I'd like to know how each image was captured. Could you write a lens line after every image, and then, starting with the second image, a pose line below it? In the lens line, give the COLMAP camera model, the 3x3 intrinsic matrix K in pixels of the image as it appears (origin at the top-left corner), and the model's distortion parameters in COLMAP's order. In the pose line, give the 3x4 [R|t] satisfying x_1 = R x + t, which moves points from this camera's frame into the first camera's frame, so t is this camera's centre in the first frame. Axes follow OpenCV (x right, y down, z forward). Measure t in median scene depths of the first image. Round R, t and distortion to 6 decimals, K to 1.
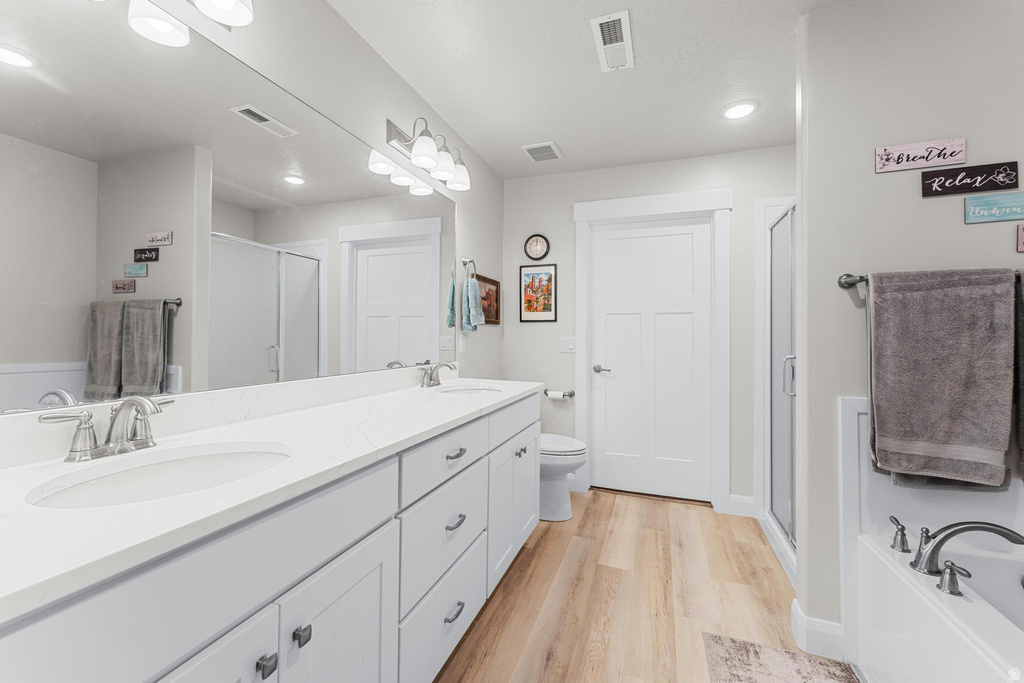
lens RADIAL K [[414.1, 0, 511.6], [0, 414.1, 338.6], [0, 0, 1]] dist [0.001208, -0.000511]
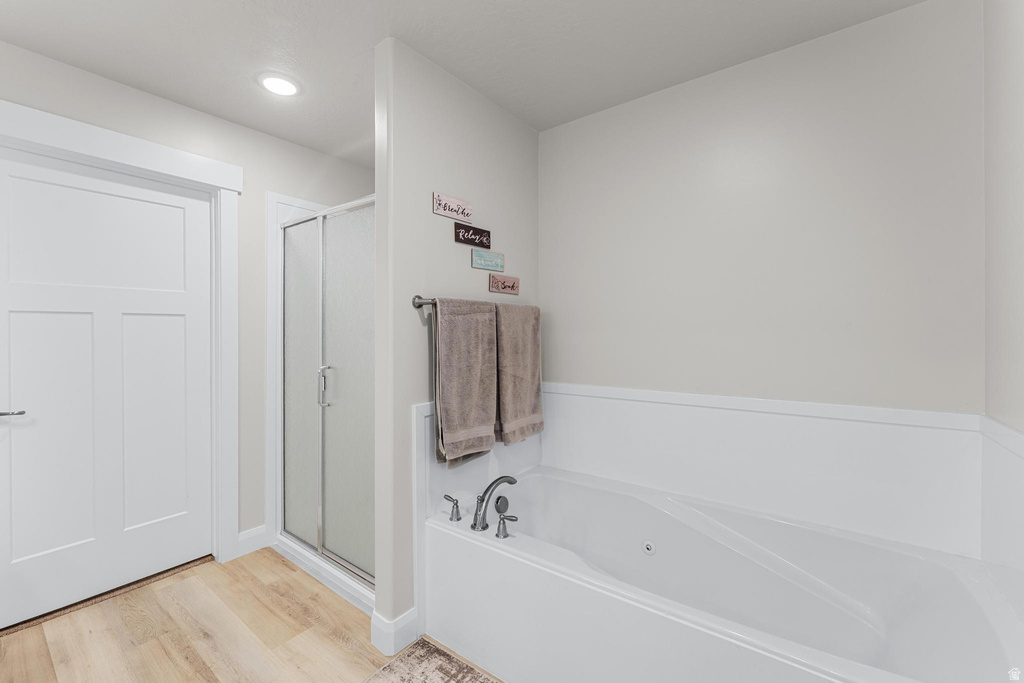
lens RADIAL K [[414.1, 0, 511.6], [0, 414.1, 338.6], [0, 0, 1]] dist [0.001208, -0.000511]
pose [[0.309198, -0.017947, 0.950828, -0.132893], [0.007606, 0.999837, 0.016399, -0.040574], [-0.950967, 0.002162, 0.309284, 0.303132]]
